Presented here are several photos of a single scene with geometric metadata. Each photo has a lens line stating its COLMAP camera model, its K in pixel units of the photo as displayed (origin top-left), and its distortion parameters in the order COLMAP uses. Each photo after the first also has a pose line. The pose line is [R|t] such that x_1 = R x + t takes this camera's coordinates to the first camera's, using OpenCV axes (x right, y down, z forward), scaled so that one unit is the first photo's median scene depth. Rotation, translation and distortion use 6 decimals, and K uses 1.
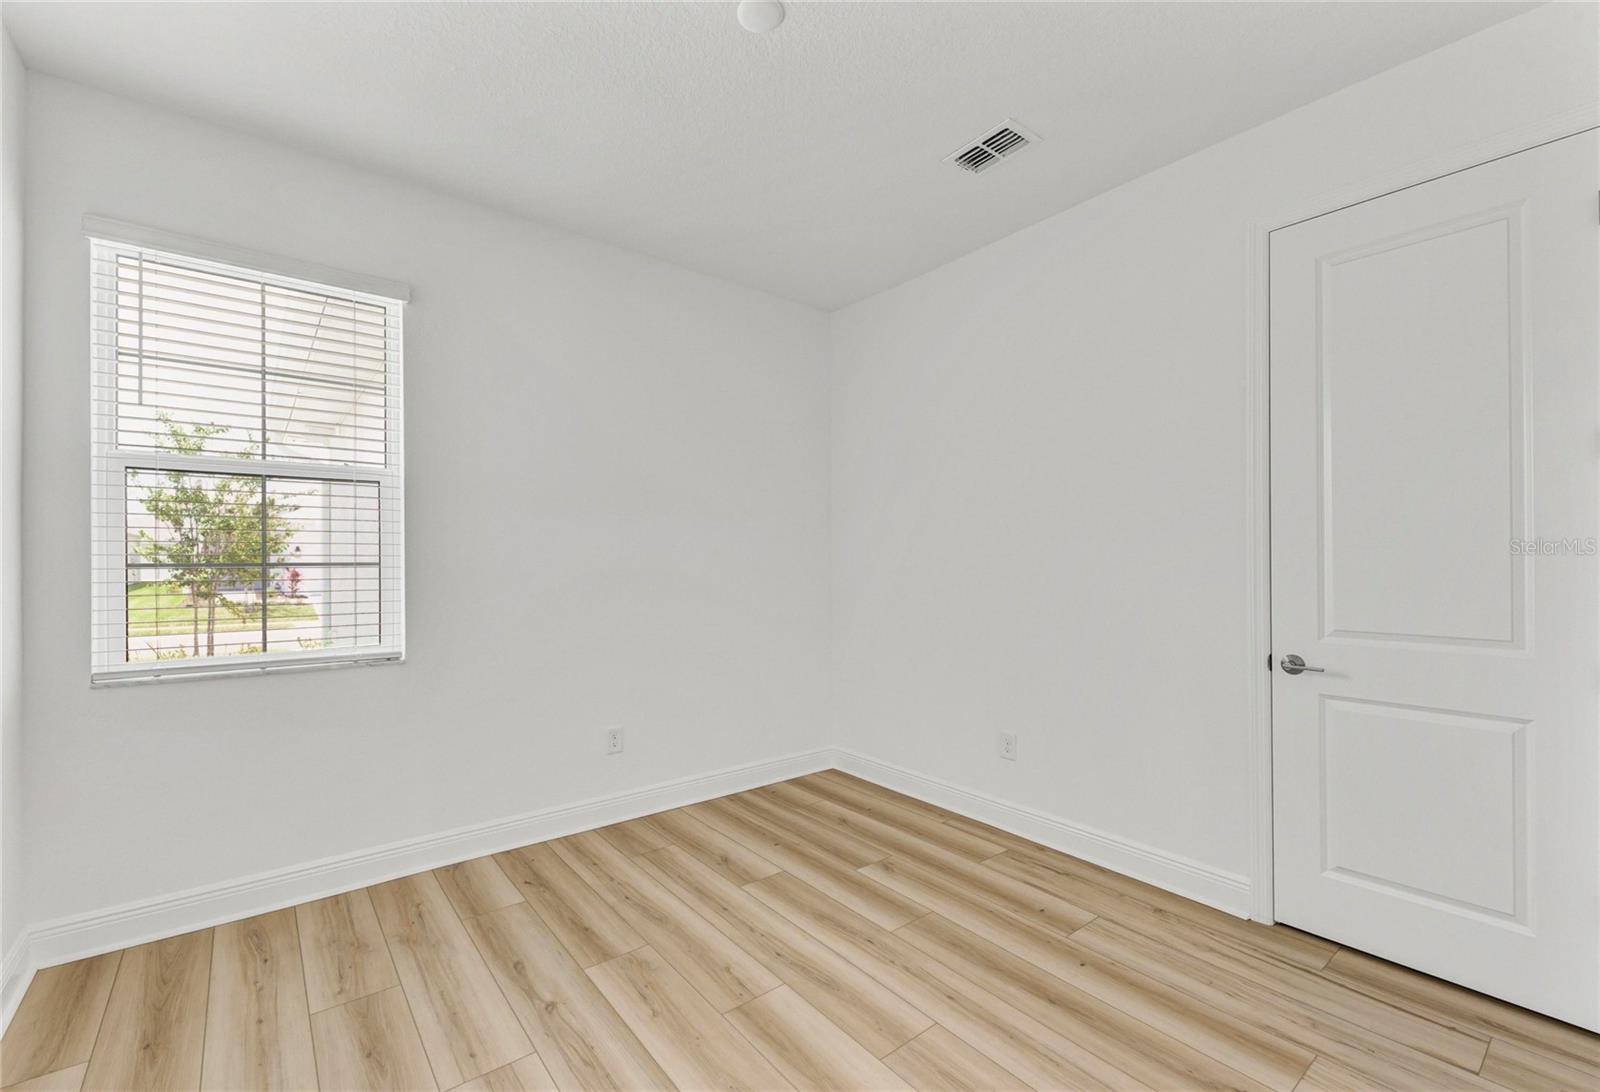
lens RADIAL K [[658.7, 0, 779.0], [0, 658.7, 555.4], [0, 0, 1]] dist [0.001133, -0.001936]
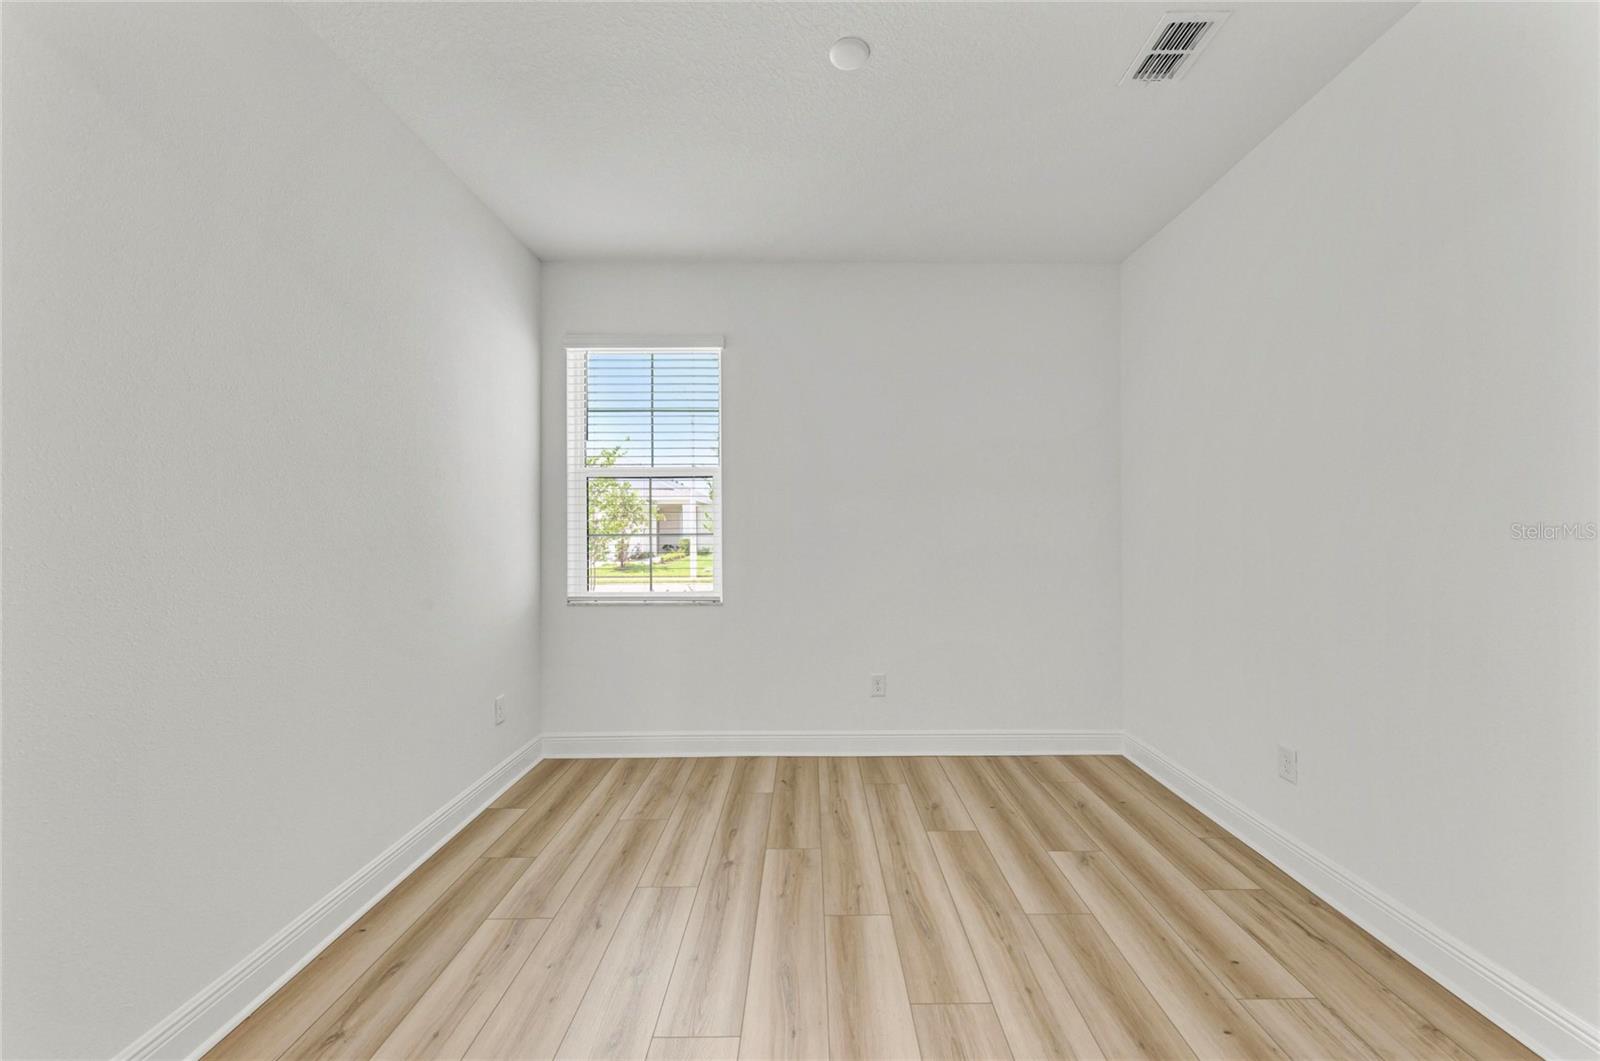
lens RADIAL K [[606.1, 0, 799.7], [0, 606.1, 526.0], [0, 0, 1]] dist [-0.002658, -0.001525]
pose [[0.797392, -0.008092, -0.603407, 0.398418], [0.007246, 0.999966, -0.003834, 0.001626], [0.603418, -0.001315, 0.797424, 0.080224]]
